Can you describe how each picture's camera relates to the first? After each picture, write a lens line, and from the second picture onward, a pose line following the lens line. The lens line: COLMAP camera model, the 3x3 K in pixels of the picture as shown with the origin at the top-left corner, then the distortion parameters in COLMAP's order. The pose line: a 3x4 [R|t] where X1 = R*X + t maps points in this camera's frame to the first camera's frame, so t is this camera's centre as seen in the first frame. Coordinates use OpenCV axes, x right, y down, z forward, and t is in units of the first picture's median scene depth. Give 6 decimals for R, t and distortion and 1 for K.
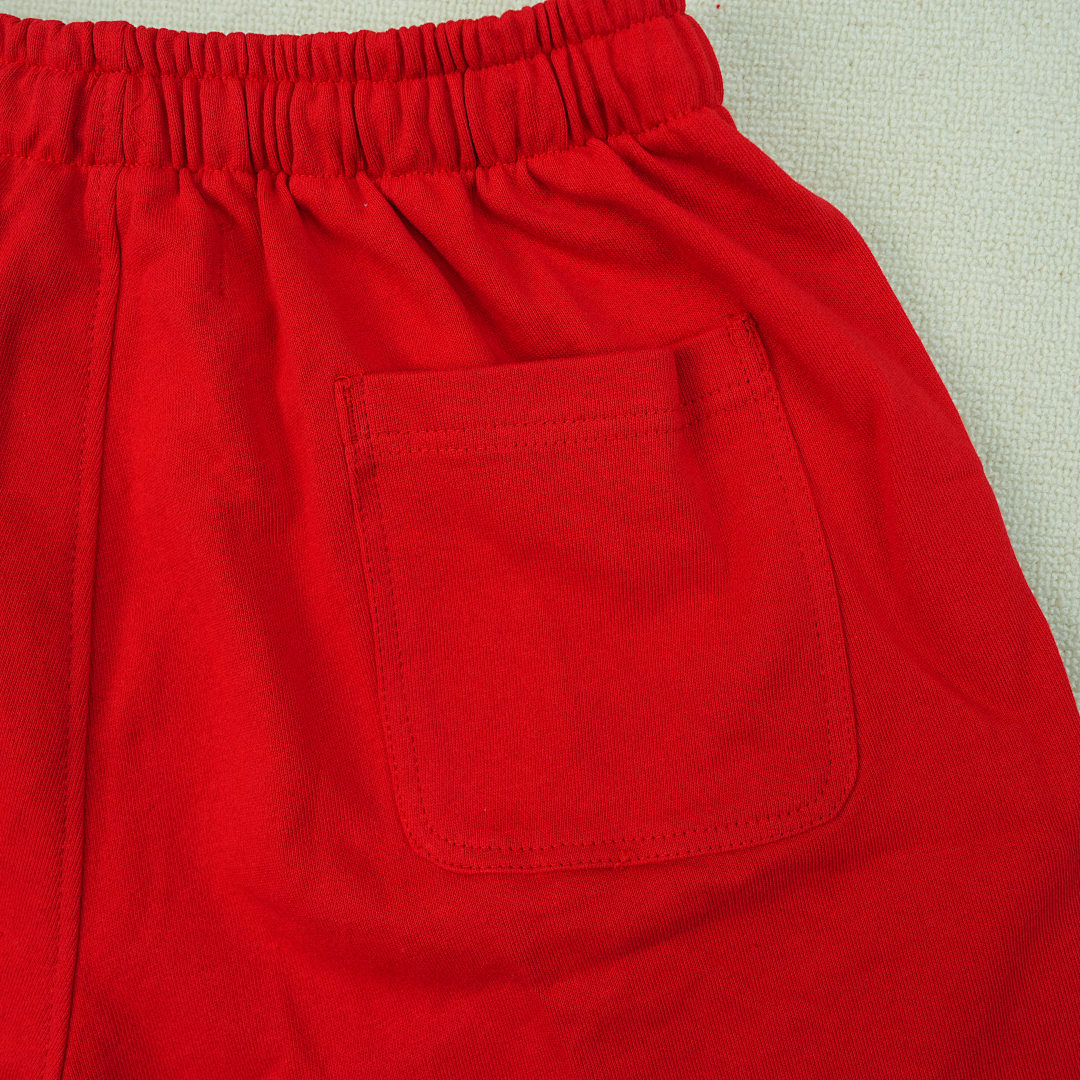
lens RADIAL K [[1090.7, 0, 540.0], [0, 1090.7, 540.0], [0, 0, 1]] dist [-0.008092, 0.012652]
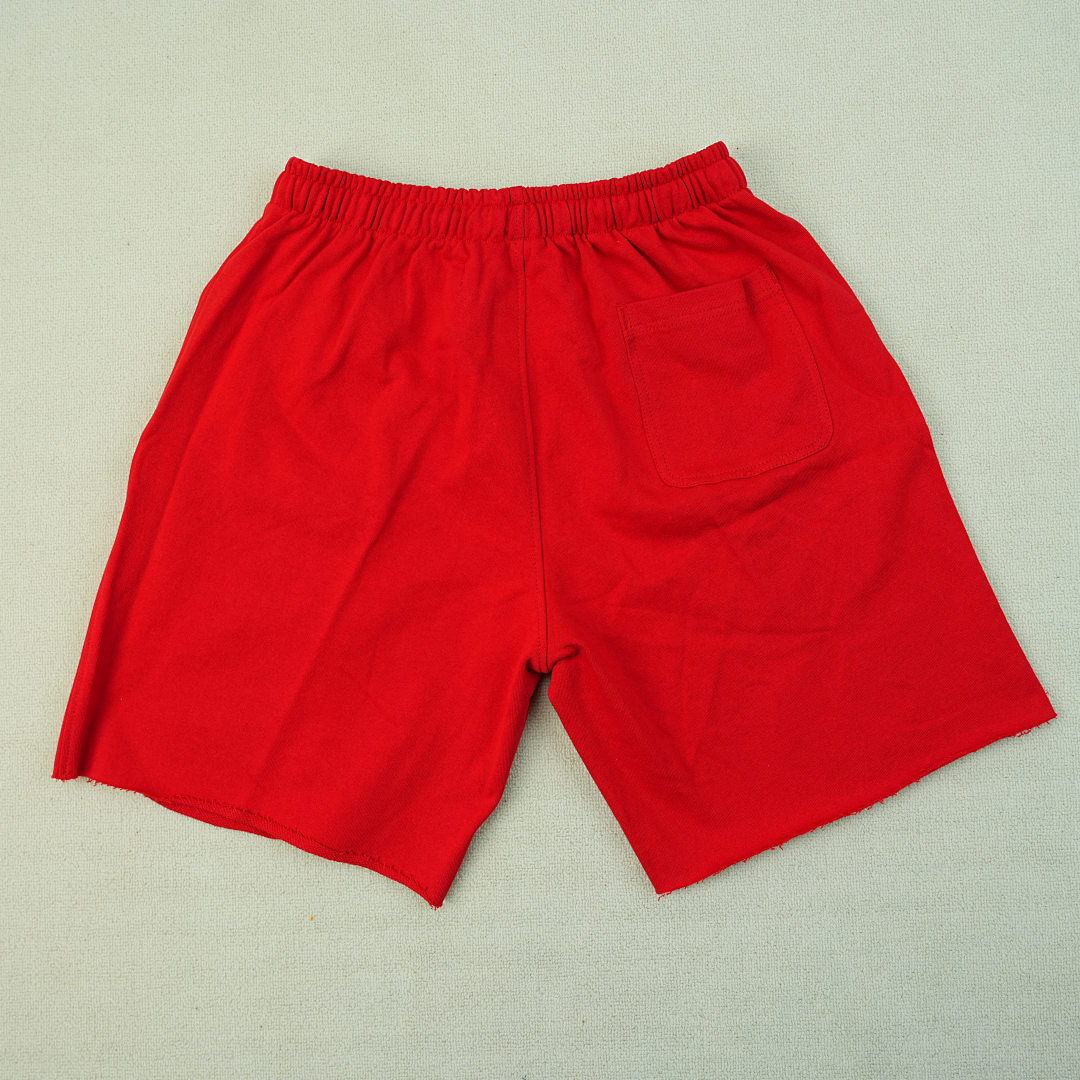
lens RADIAL K [[1090.7, 0, 540.0], [0, 1090.7, 540.0], [0, 0, 1]] dist [-0.008092, 0.012652]
pose [[0.991477, -0.130281, -0.000732, -0.442612], [0.130128, 0.990552, -0.043280, 0.502556], [0.006364, 0.042816, 0.999063, -1.620410]]
